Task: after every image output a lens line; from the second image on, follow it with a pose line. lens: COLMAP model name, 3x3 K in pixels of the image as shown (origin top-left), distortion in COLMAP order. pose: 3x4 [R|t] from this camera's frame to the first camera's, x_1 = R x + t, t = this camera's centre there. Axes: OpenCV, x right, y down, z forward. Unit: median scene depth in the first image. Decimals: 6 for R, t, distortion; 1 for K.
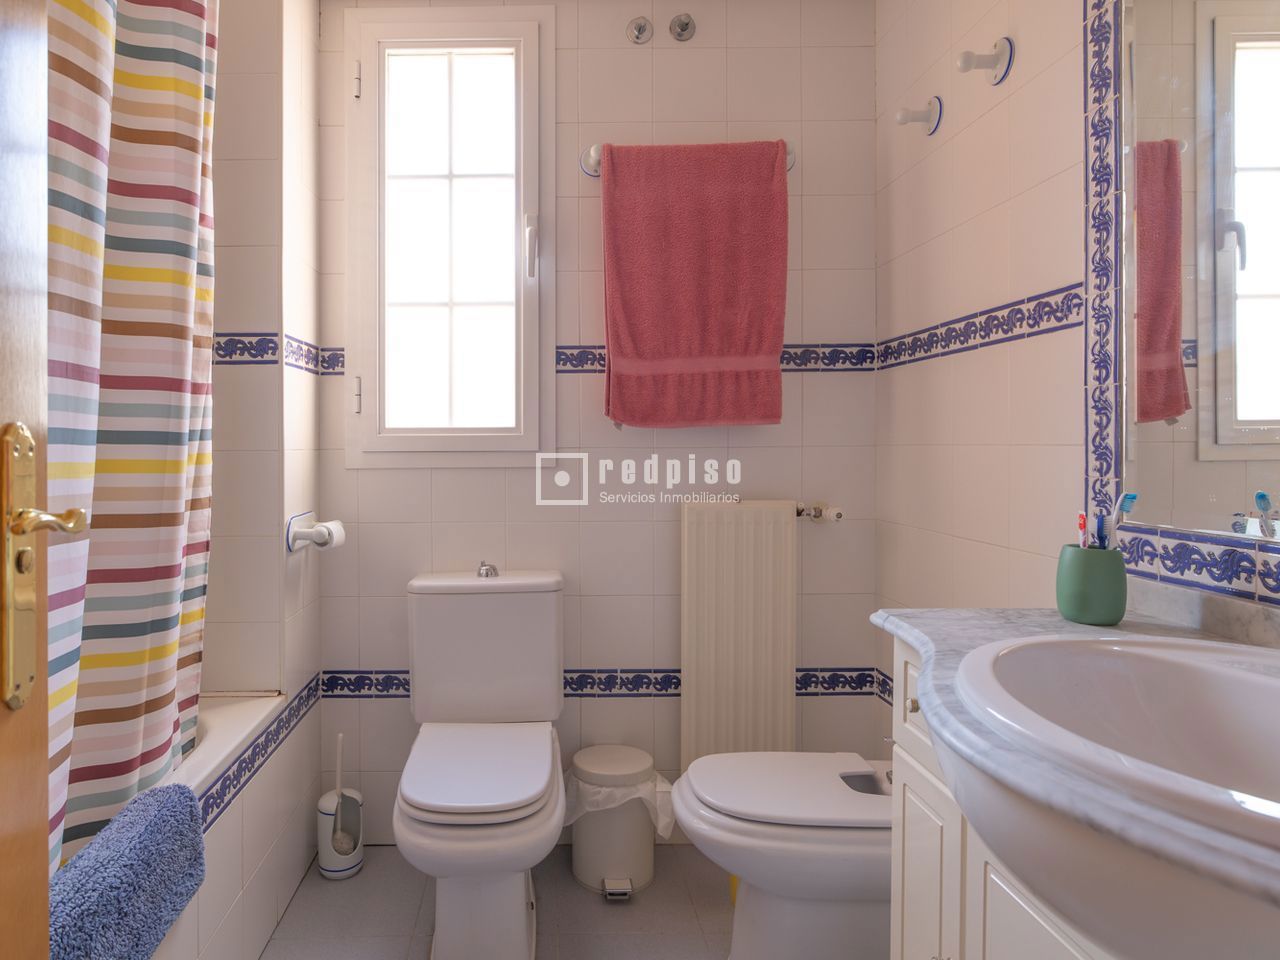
lens RADIAL K [[734.9, 0, 556.4], [0, 734.9, 455.6], [0, 0, 1]] dist [-0.007722, 0.003060]
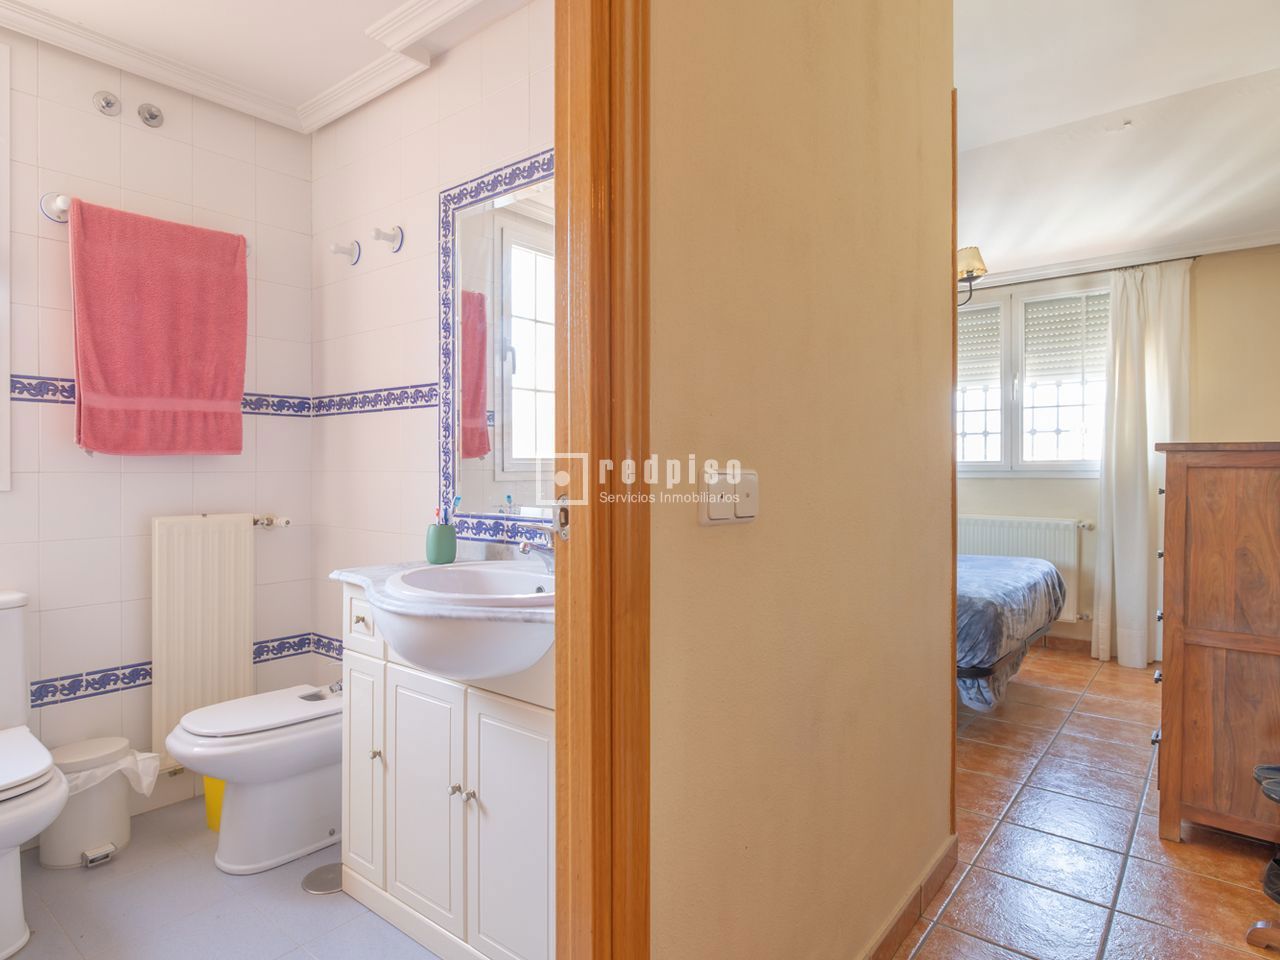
lens RADIAL K [[734.9, 0, 641.3], [0, 734.9, 466.8], [0, 0, 1]] dist [-0.007722, 0.003060]
pose [[0.627913, 0.009774, 0.778222, -0.259131], [0.006201, 0.999827, -0.017561, 0.005718], [-0.778259, 0.015852, 0.627744, -0.363129]]
